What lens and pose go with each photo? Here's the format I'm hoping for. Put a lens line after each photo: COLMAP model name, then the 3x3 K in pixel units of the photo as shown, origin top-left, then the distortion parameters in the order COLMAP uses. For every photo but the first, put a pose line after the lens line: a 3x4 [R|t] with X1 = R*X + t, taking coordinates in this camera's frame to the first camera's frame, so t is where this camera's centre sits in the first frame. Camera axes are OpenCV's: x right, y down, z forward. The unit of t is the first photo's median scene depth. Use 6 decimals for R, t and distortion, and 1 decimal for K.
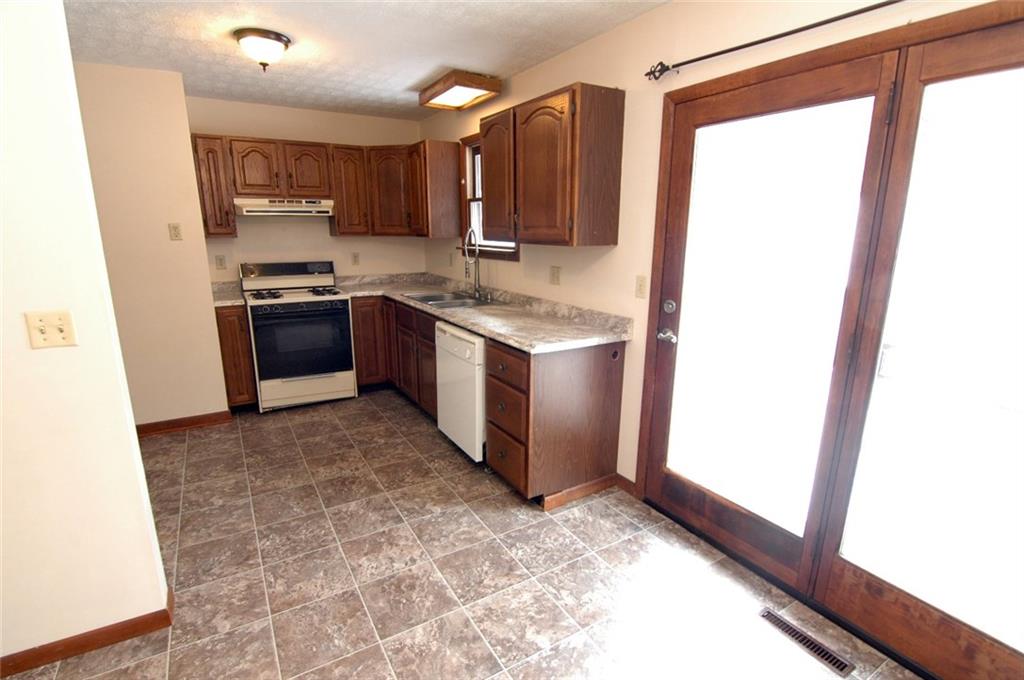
lens RADIAL K [[491.7, 0, 508.0], [0, 491.7, 344.3], [0, 0, 1]] dist [-0.000316, -0.015354]
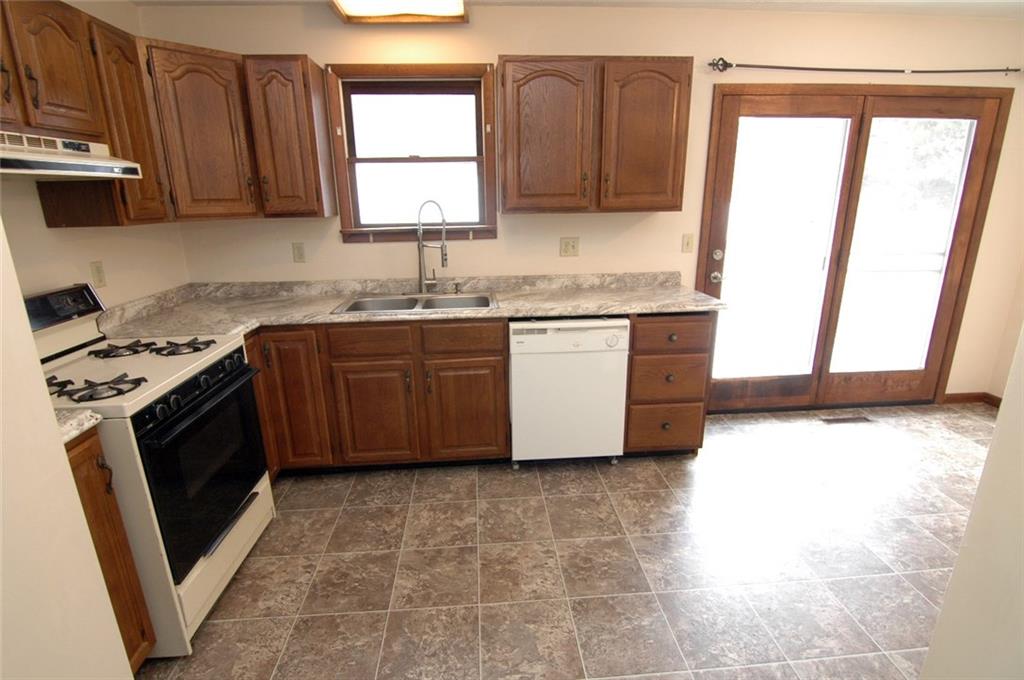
lens RADIAL K [[494.0, 0, 507.6], [0, 494.0, 341.3], [0, 0, 1]] dist [0.001188, -0.016443]
pose [[0.449942, -0.258229, 0.854909, -0.701631], [0.226276, 0.959010, 0.170584, -0.132354], [-0.863917, 0.116693, 0.489930, 0.559211]]
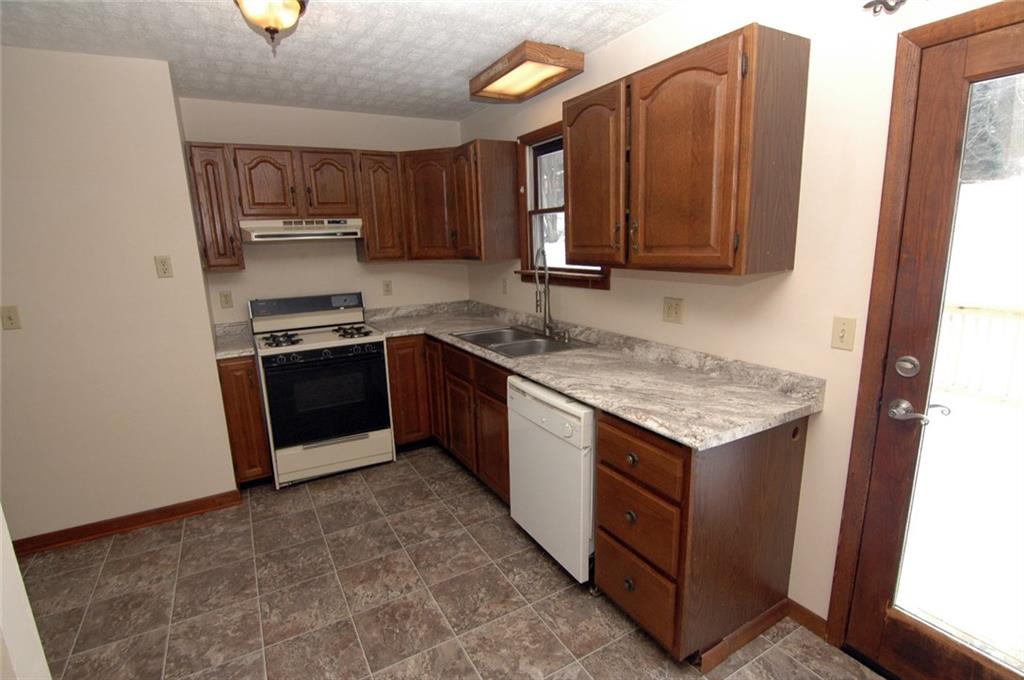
lens RADIAL K [[494.0, 0, 507.6], [0, 494.0, 341.3], [0, 0, 1]] dist [0.001188, -0.016443]
pose [[0.999039, -0.029066, -0.032803, -0.106225], [0.028072, 0.999145, -0.030349, -0.067228], [0.033657, 0.029399, 0.999001, 0.225431]]
